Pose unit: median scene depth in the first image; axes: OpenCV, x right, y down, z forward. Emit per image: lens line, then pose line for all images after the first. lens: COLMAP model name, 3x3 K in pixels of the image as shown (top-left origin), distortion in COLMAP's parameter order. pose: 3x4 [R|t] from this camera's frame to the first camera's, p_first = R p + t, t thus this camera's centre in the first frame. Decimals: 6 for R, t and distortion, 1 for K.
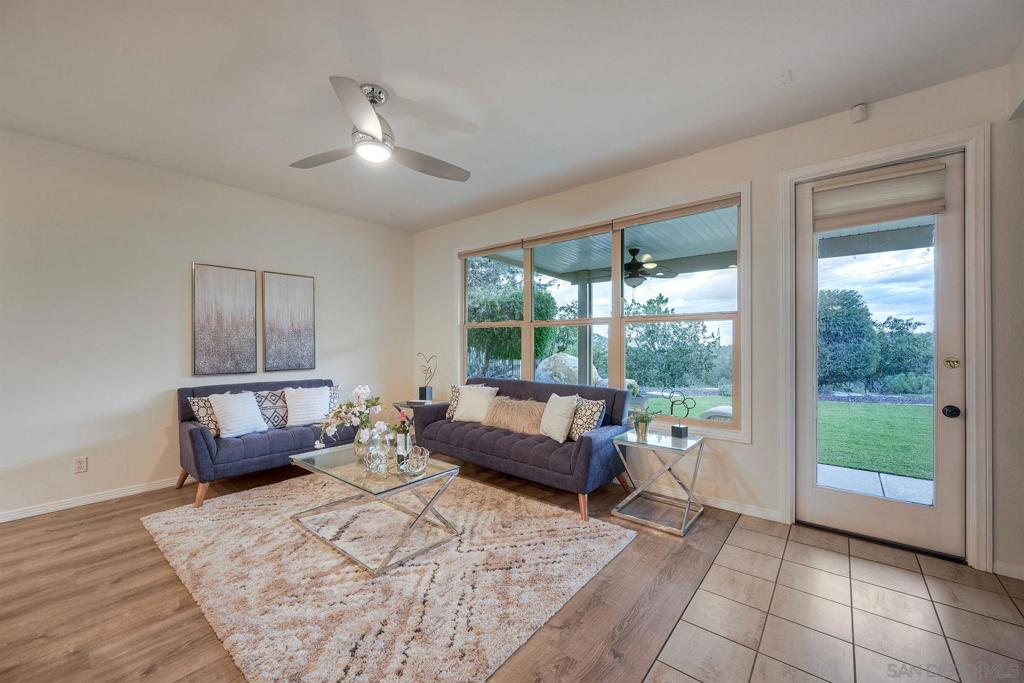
lens RADIAL K [[399.4, 0, 514.2], [0, 399.4, 341.9], [0, 0, 1]] dist [-0.002110, 0.000514]
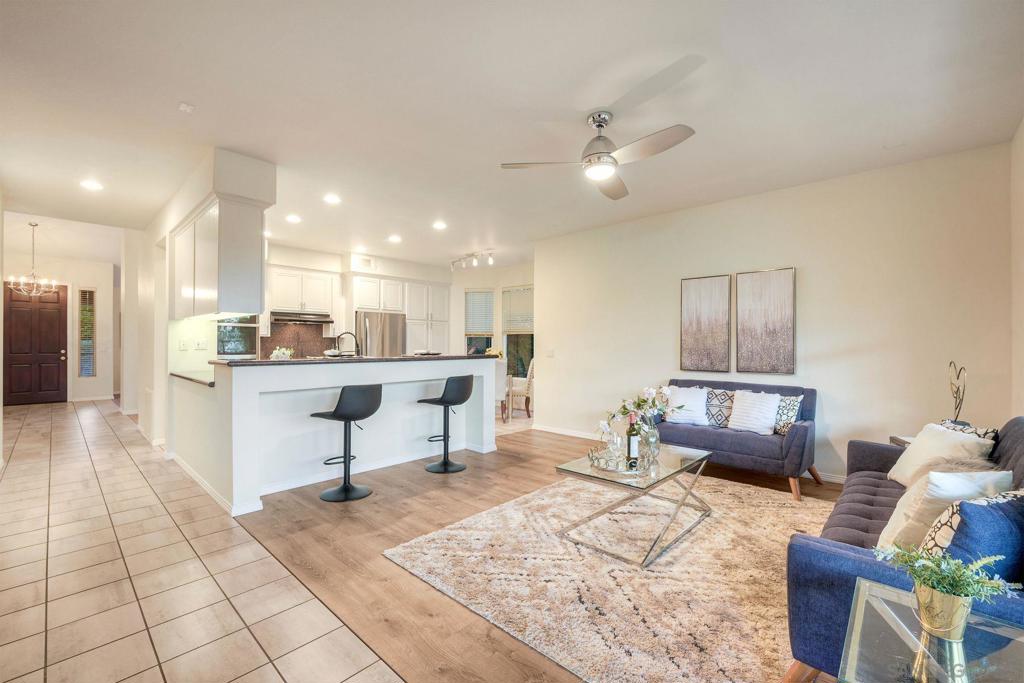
lens RADIAL K [[429.5, 0, 507.4], [0, 429.5, 343.8], [0, 0, 1]] dist [-0.002753, -0.000211]
pose [[-0.068960, 0.000277, -0.997619, 0.684722], [0.004762, 0.999989, -0.000051, 0.000077], [0.997608, -0.004754, -0.068961, 0.660710]]
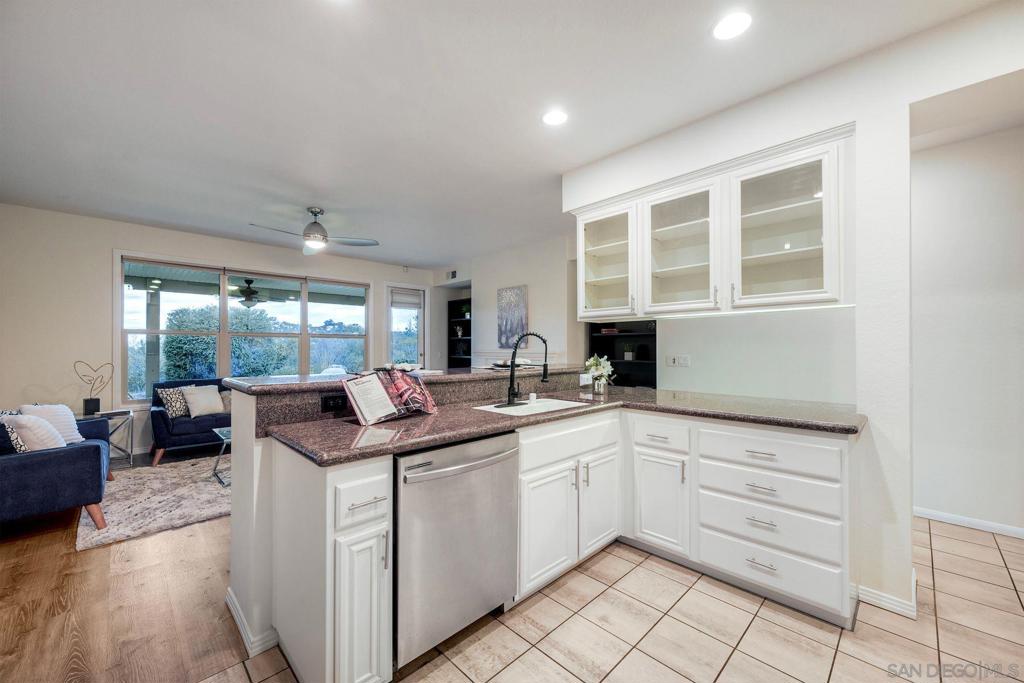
lens RADIAL K [[399.4, 0, 511.3], [0, 399.4, 345.4], [0, 0, 1]] dist [-0.002110, 0.000514]
pose [[0.108238, 0.004001, 0.994117, -1.612223], [-0.005403, 0.999979, -0.003436, -0.012836], [-0.994110, -0.005000, 0.108258, -0.042692]]
